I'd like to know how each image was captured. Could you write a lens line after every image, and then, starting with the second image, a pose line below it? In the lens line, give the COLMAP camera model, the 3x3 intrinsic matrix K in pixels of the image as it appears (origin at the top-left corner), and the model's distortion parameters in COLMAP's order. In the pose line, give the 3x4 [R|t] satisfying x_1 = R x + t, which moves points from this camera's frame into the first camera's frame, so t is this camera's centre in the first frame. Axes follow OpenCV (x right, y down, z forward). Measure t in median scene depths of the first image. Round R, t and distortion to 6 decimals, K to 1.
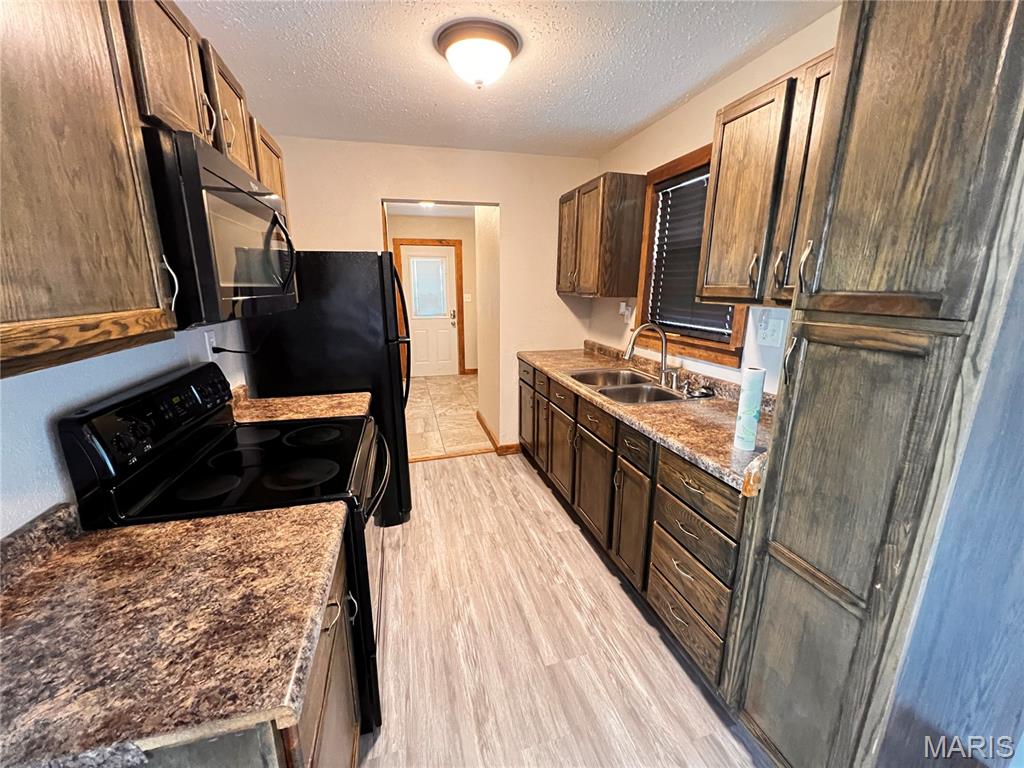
lens RADIAL K [[409.9, 0, 513.3], [0, 409.9, 385.7], [0, 0, 1]] dist [-0.000533, 0.000013]
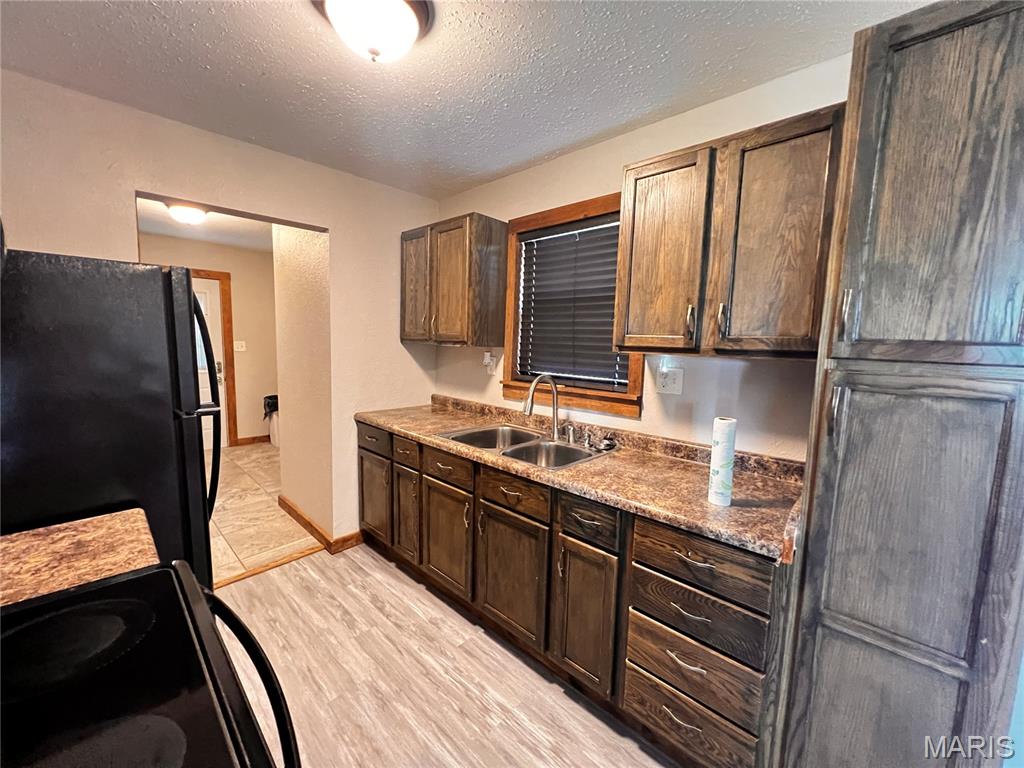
lens RADIAL K [[409.9, 0, 513.8], [0, 409.9, 385.5], [0, 0, 1]] dist [-0.000533, 0.000013]
pose [[0.856207, -0.036162, 0.515365, -0.247755], [0.098882, 0.990576, -0.094772, -0.057560], [-0.507081, 0.132105, 0.851714, 0.309712]]
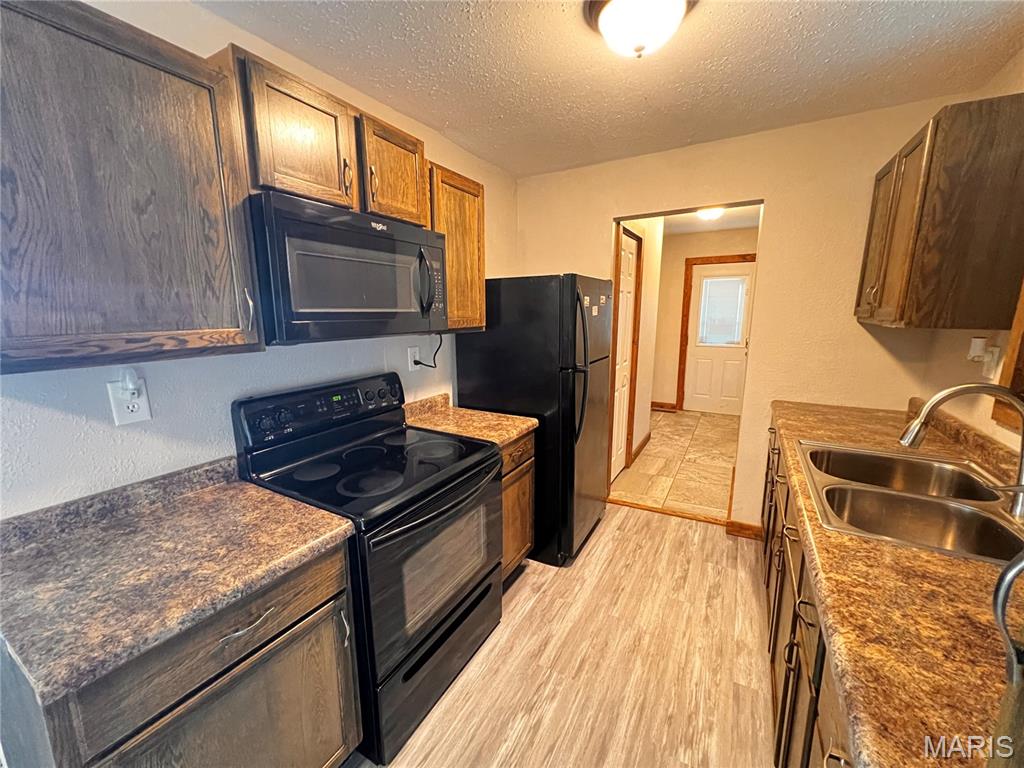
lens RADIAL K [[409.9, 0, 513.3], [0, 409.9, 385.7], [0, 0, 1]] dist [-0.000533, 0.000013]
pose [[0.711445, 0.123912, -0.691731, 0.335292], [-0.161659, 0.986791, 0.010501, -0.078296], [0.683895, 0.104353, 0.722079, 0.321332]]
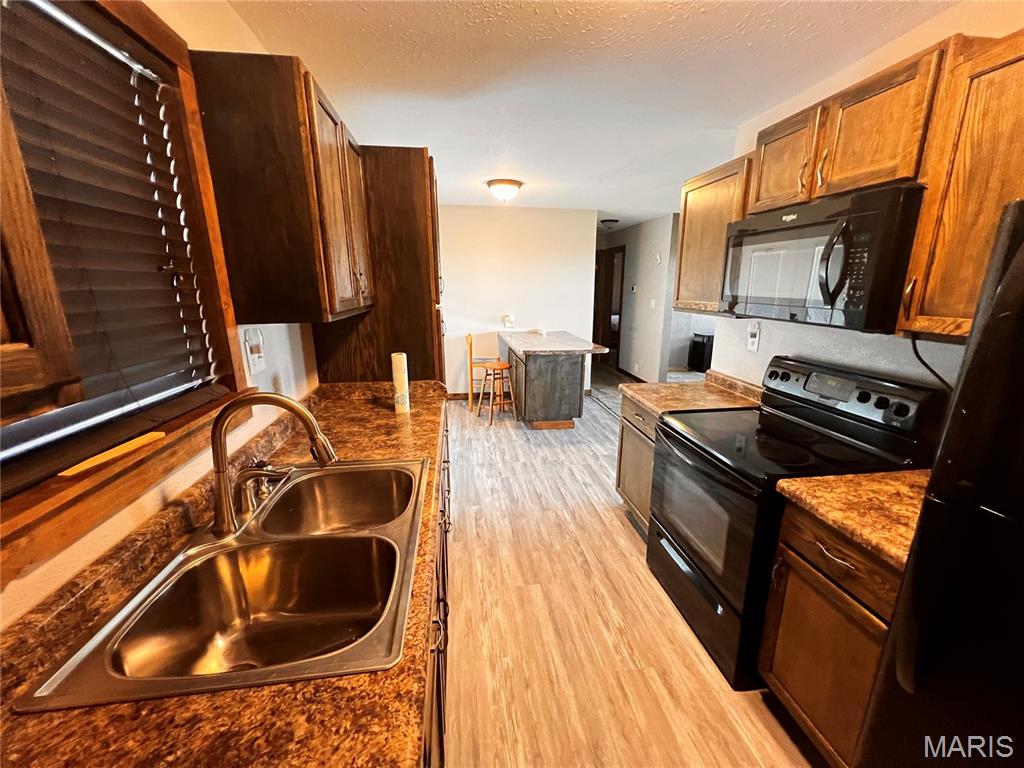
lens RADIAL K [[409.9, 0, 514.5], [0, 409.9, 386.5], [0, 0, 1]] dist [-0.000533, 0.000013]
pose [[-0.992262, -0.031600, 0.120070, 0.019610], [0.028499, 0.883280, 0.467979, -0.433522], [-0.120843, 0.467780, -0.875545, 1.650343]]
